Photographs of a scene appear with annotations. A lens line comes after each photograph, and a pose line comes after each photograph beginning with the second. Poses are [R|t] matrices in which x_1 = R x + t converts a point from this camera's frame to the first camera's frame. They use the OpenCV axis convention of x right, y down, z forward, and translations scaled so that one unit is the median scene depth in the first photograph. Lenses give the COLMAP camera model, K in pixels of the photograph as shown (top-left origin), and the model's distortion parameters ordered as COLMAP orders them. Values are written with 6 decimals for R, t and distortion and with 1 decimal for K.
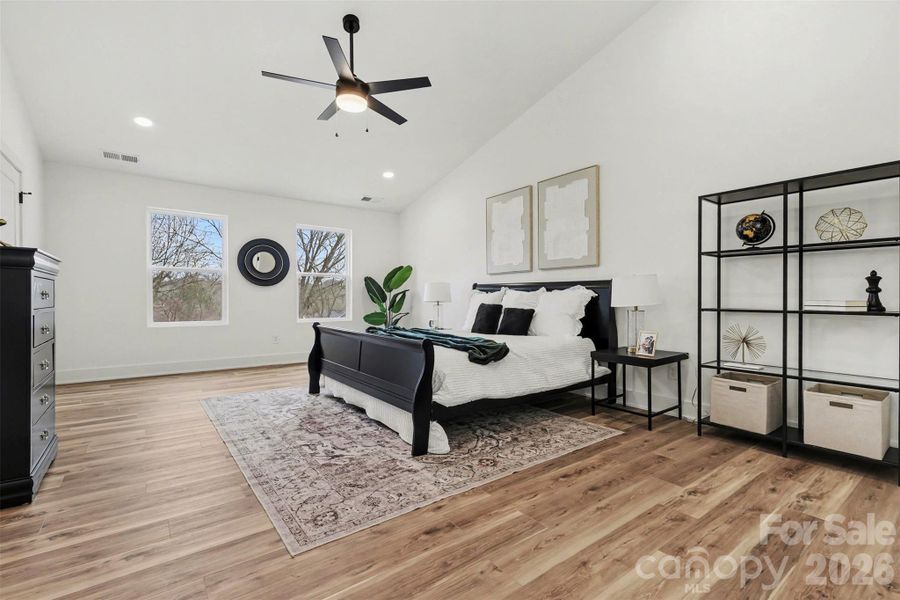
lens RADIAL K [[391.3, 0, 447.1], [0, 391.3, 295.5], [0, 0, 1]] dist [0.018853, 0.000149]
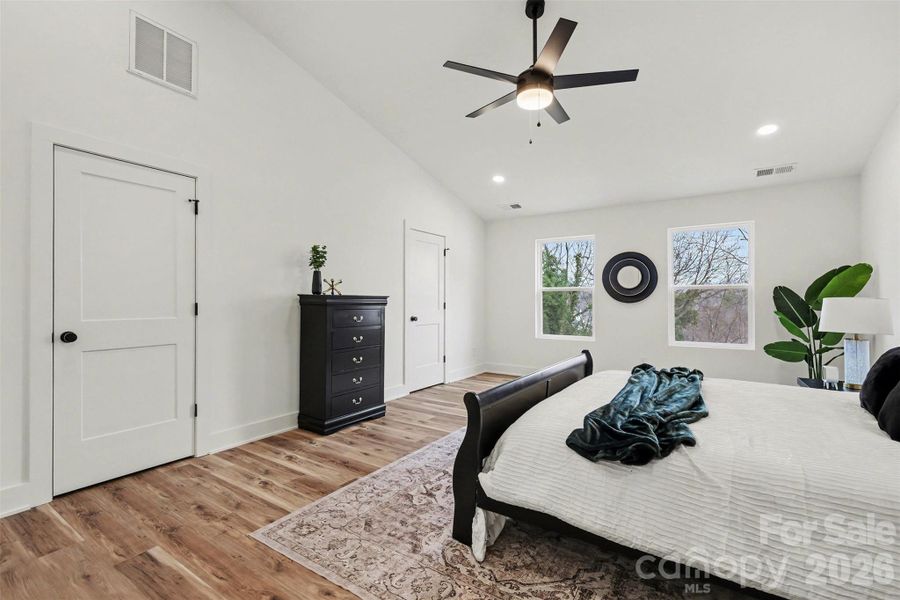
lens RADIAL K [[392.4, 0, 450.0], [0, 392.4, 300.0], [0, 0, 1]] dist [0.001317, 0.000291]
pose [[0.359912, -0.009387, -0.932939, 0.652392], [0.003367, 0.999956, -0.008763, -0.061673], [0.932980, 0.000013, 0.359928, 0.709840]]
